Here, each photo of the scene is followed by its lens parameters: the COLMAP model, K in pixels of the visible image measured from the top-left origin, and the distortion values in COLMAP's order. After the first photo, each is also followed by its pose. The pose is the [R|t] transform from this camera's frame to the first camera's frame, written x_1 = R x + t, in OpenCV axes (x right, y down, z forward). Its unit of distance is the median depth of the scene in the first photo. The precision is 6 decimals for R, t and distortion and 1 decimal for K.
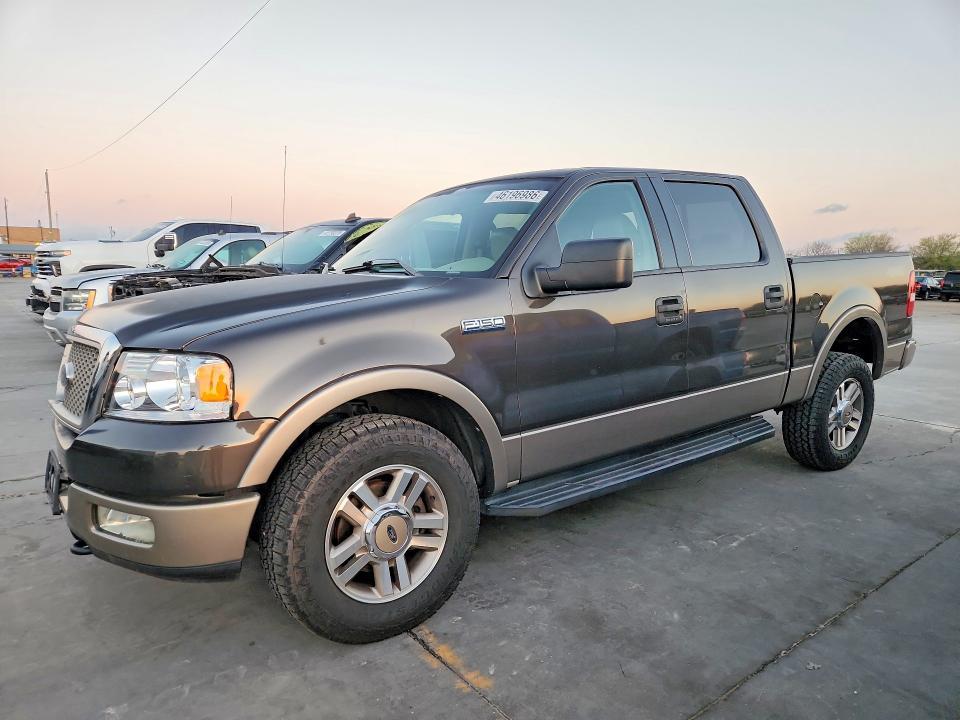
lens RADIAL K [[745.4, 0, 480.0], [0, 745.4, 360.0], [0, 0, 1]] dist [0.004337, -0.001935]
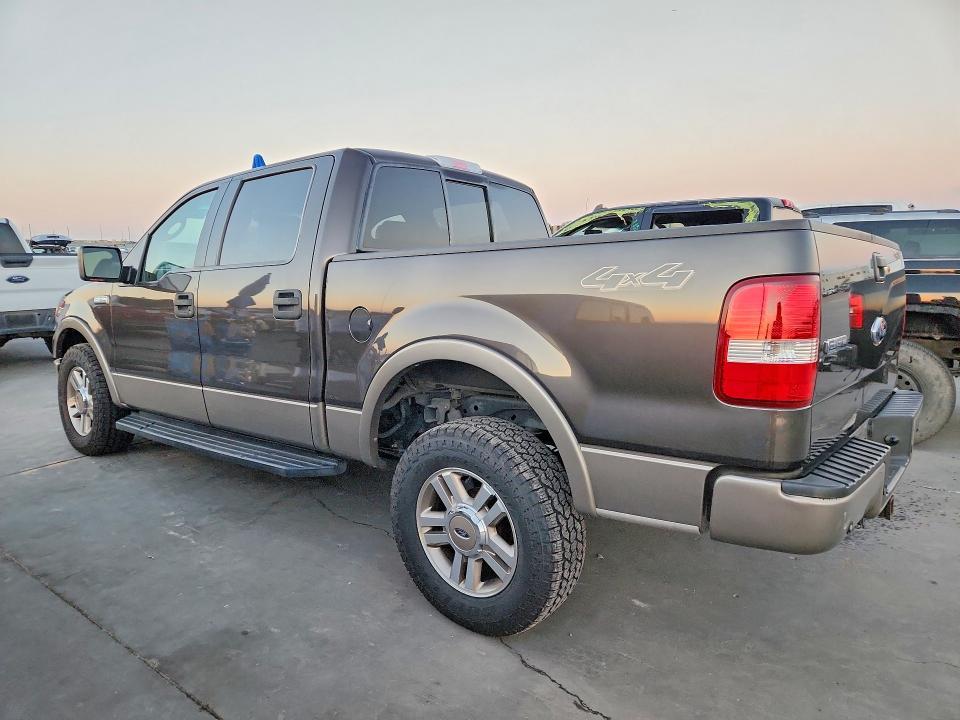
lens RADIAL K [[745.4, 0, 480.0], [0, 745.4, 360.0], [0, 0, 1]] dist [0.004337, -0.001935]
pose [[0.114911, 0.117063, -0.986454, 1.293450], [-0.116034, 0.987816, 0.103708, -0.140495], [0.986576, 0.102545, 0.127095, 1.175618]]
